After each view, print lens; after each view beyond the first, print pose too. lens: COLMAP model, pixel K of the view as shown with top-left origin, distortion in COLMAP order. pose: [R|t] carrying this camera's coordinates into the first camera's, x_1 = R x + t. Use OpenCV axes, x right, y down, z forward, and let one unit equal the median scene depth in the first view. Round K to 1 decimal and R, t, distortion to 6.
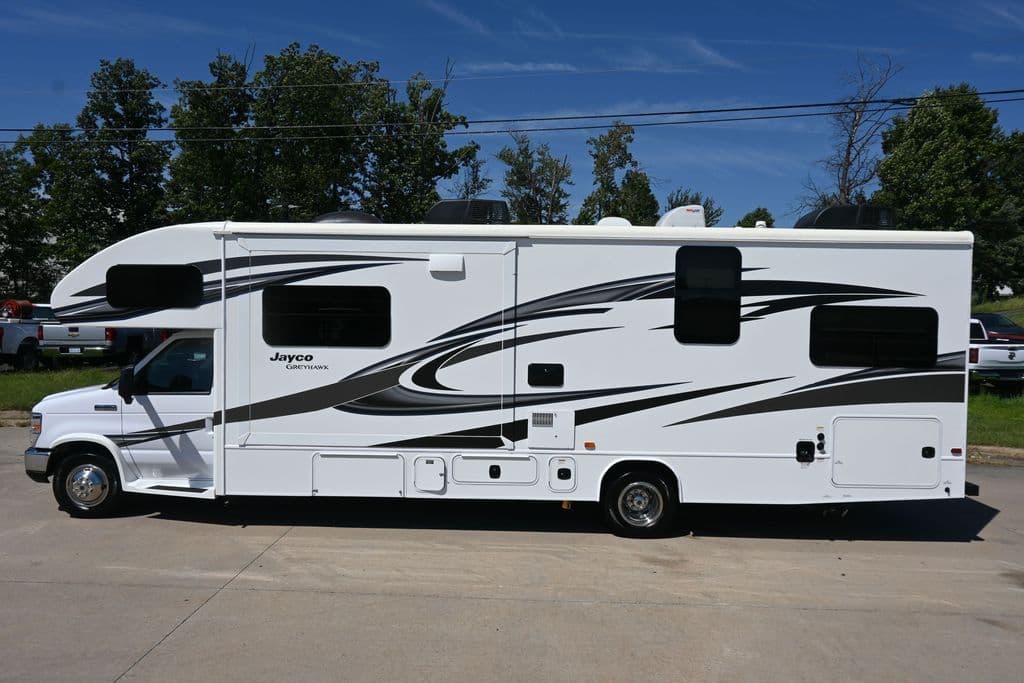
lens RADIAL K [[697.9, 0, 512.0], [0, 697.9, 341.5], [0, 0, 1]] dist [-0.003865, -0.001587]
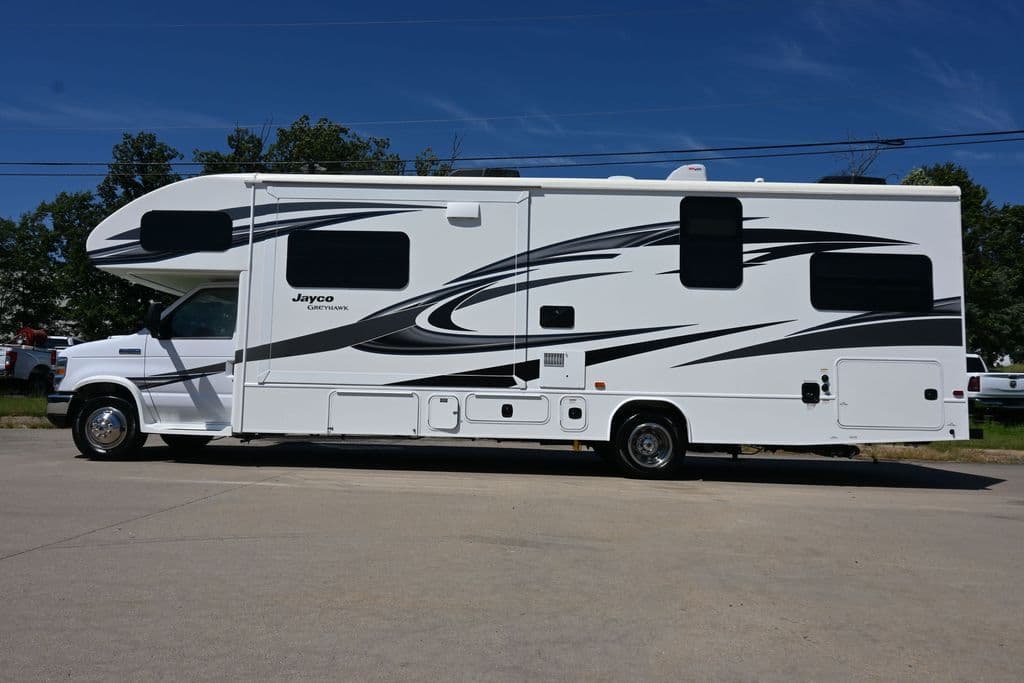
lens RADIAL K [[697.9, 0, 512.0], [0, 697.9, 341.5], [0, 0, 1]] dist [-0.003865, -0.001587]
pose [[0.999970, 0.007302, -0.002610, -0.015620], [-0.007558, 0.993001, -0.117860, 0.206765], [0.001731, 0.117876, 0.993027, -0.026546]]
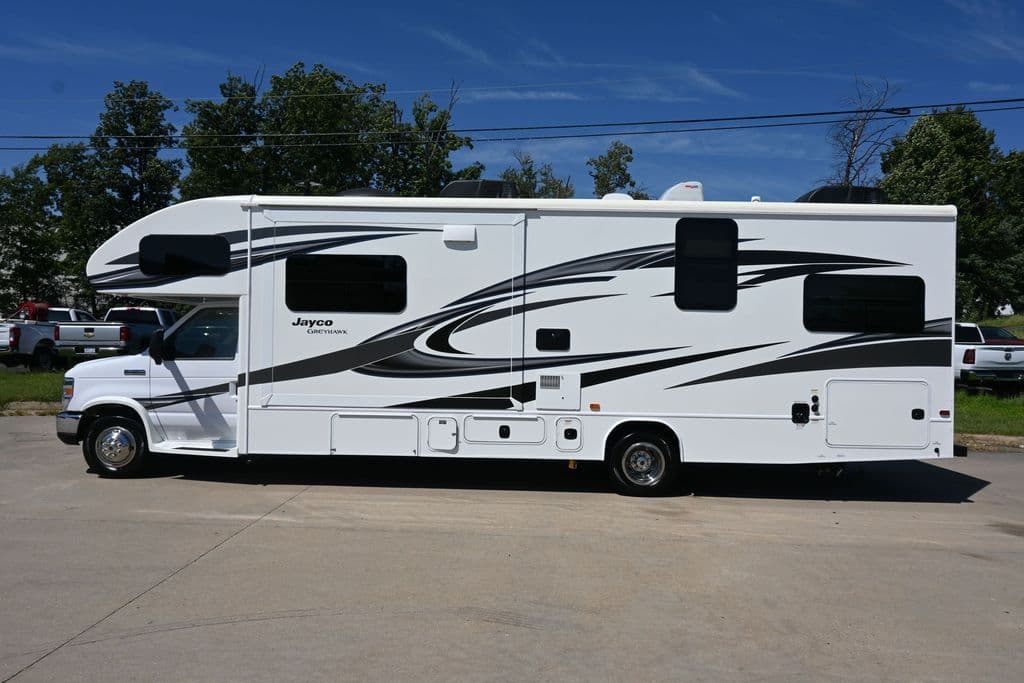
lens RADIAL K [[697.9, 0, 512.0], [0, 697.9, 341.5], [0, 0, 1]] dist [-0.003865, -0.001587]
pose [[0.999989, 0.002209, -0.004078, -0.009351], [-0.002348, 0.999404, -0.034444, 0.087193], [0.003999, 0.034453, 0.999398, -0.054302]]
